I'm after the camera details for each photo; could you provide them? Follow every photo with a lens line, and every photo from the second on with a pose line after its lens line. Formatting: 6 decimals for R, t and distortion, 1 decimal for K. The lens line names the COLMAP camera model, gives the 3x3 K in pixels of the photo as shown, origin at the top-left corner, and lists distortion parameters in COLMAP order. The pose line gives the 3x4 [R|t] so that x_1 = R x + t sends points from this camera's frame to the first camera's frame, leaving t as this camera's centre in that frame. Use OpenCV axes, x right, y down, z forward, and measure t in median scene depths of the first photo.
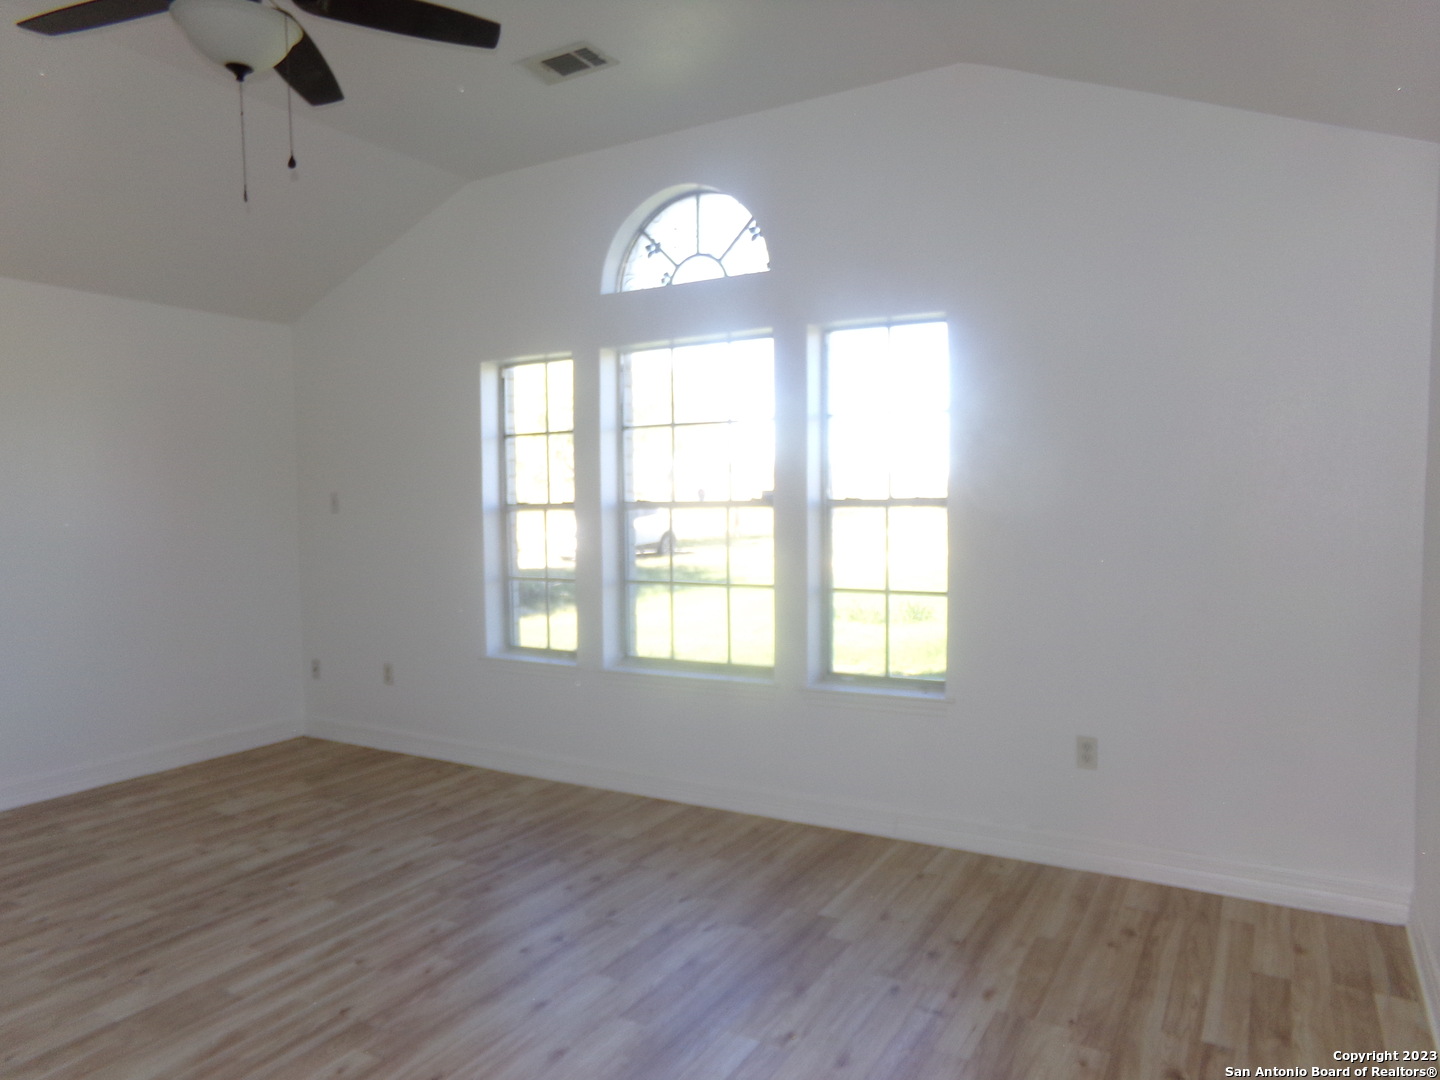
lens RADIAL K [[982.4, 0, 714.6], [0, 982.4, 550.2], [0, 0, 1]] dist [-0.068449, 0.102239]
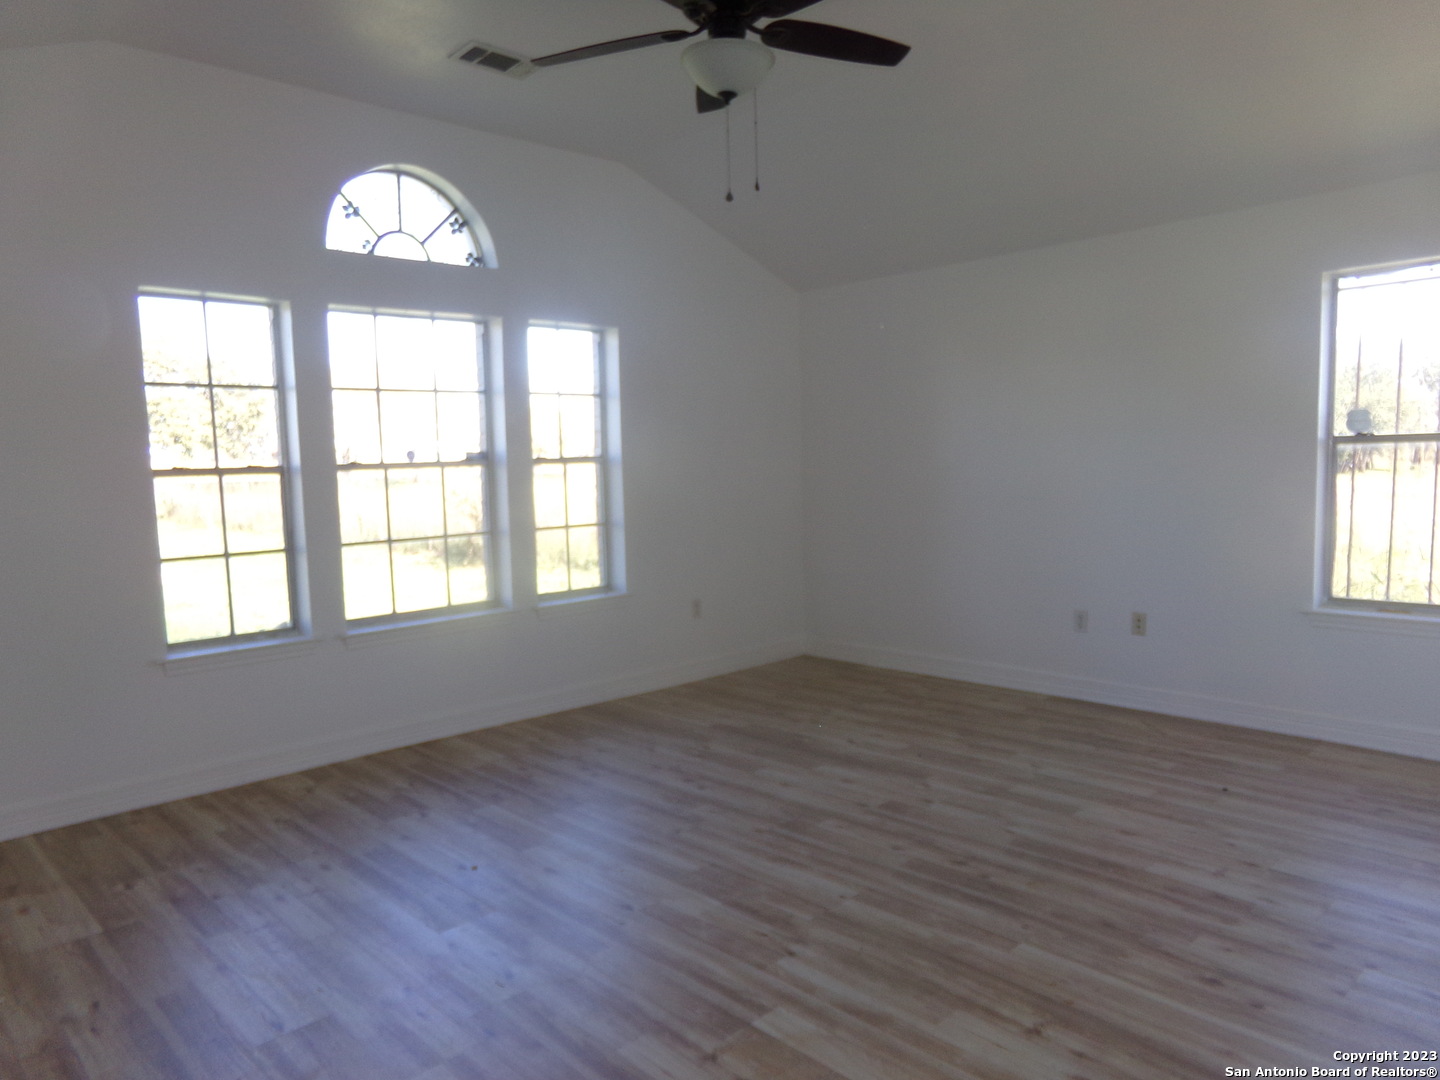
lens RADIAL K [[986.7, 0, 710.7], [0, 986.7, 547.8], [0, 0, 1]] dist [-0.072115, 0.099687]
pose [[0.284634, -0.080635, 0.955239, -1.087350], [0.074549, 0.995300, 0.061803, 0.001518], [-0.955733, 0.053620, 0.289307, 0.433105]]
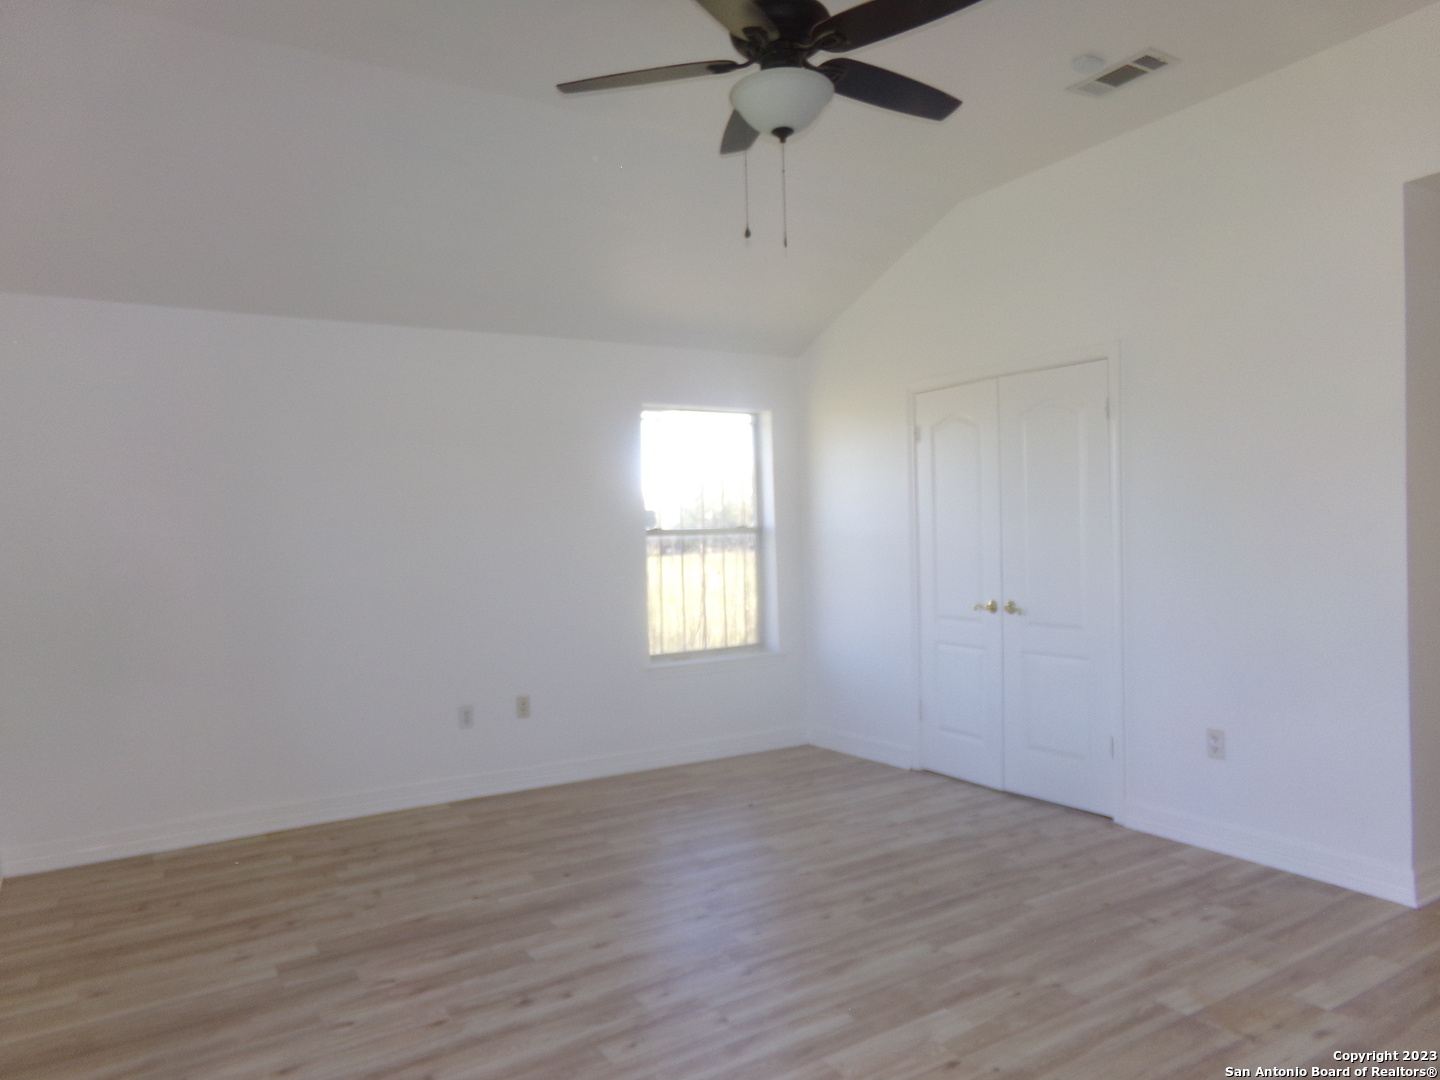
lens RADIAL K [[974.1, 0, 709.7], [0, 974.1, 565.3], [0, 0, 1]] dist [-0.059499, 0.091409]
pose [[-0.881838, 0.023102, 0.470987, -0.578958], [0.064800, 0.995261, 0.072508, -0.050598], [-0.467079, 0.094460, -0.879155, 1.290507]]
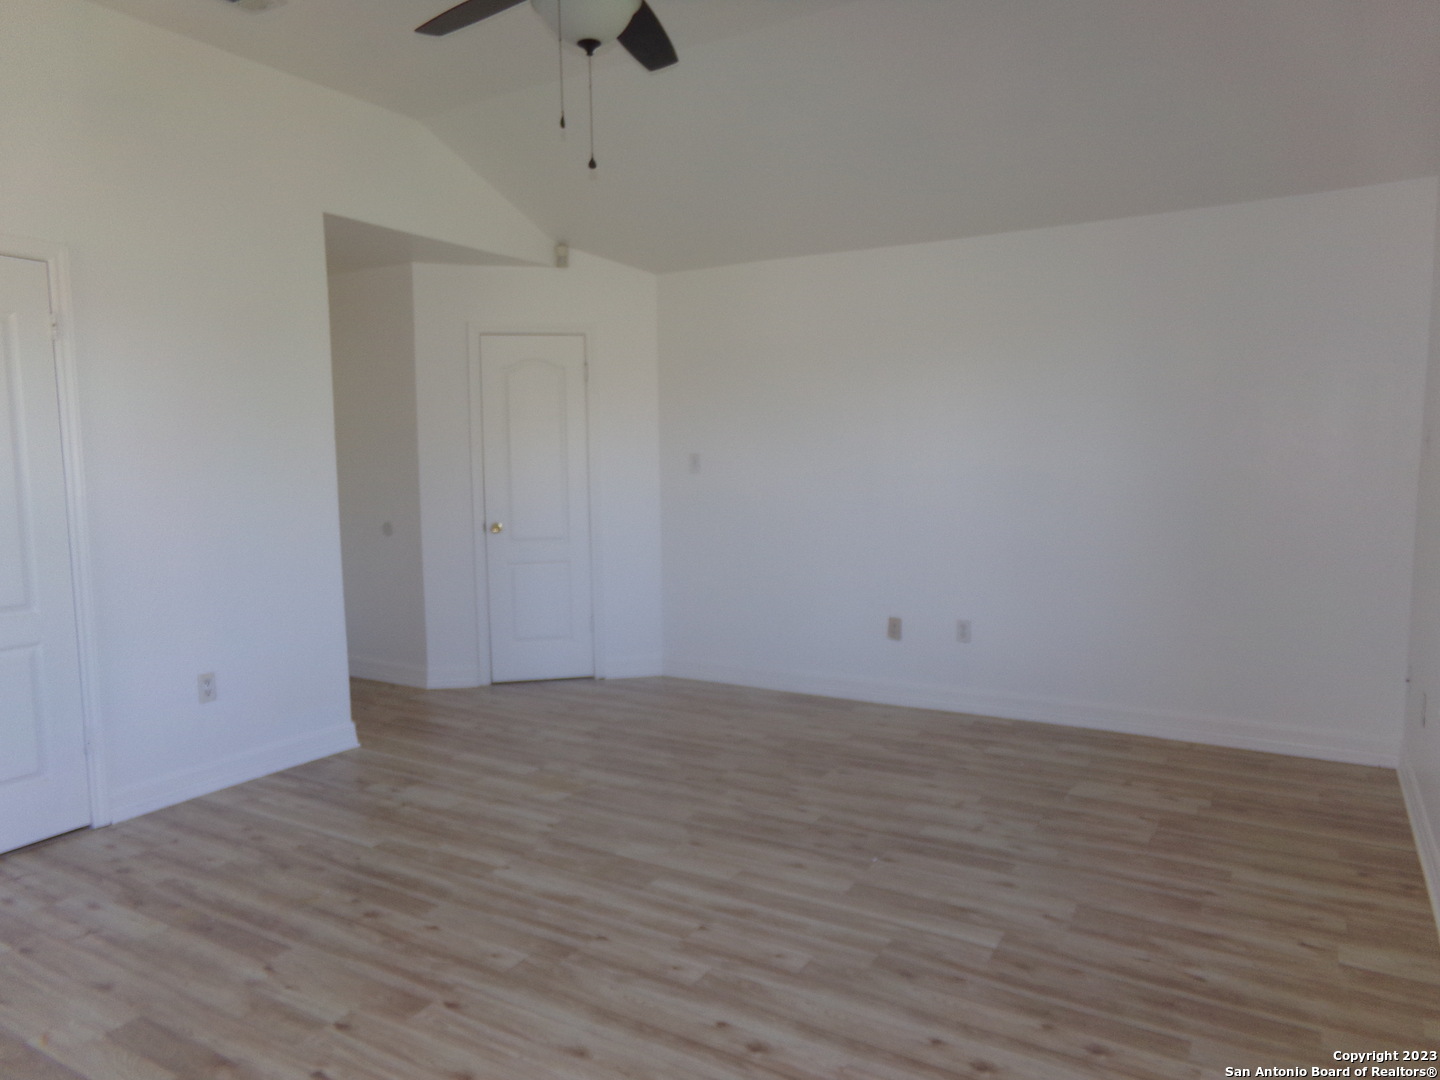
lens RADIAL K [[984.4, 0, 719.1], [0, 984.4, 551.1], [0, 0, 1]] dist [-0.083530, 0.143543]
pose [[-0.011977, 0.113029, -0.993520, 0.401626], [-0.041844, 0.992664, 0.113436, -0.040650], [0.999052, 0.042931, -0.007159, 0.737185]]
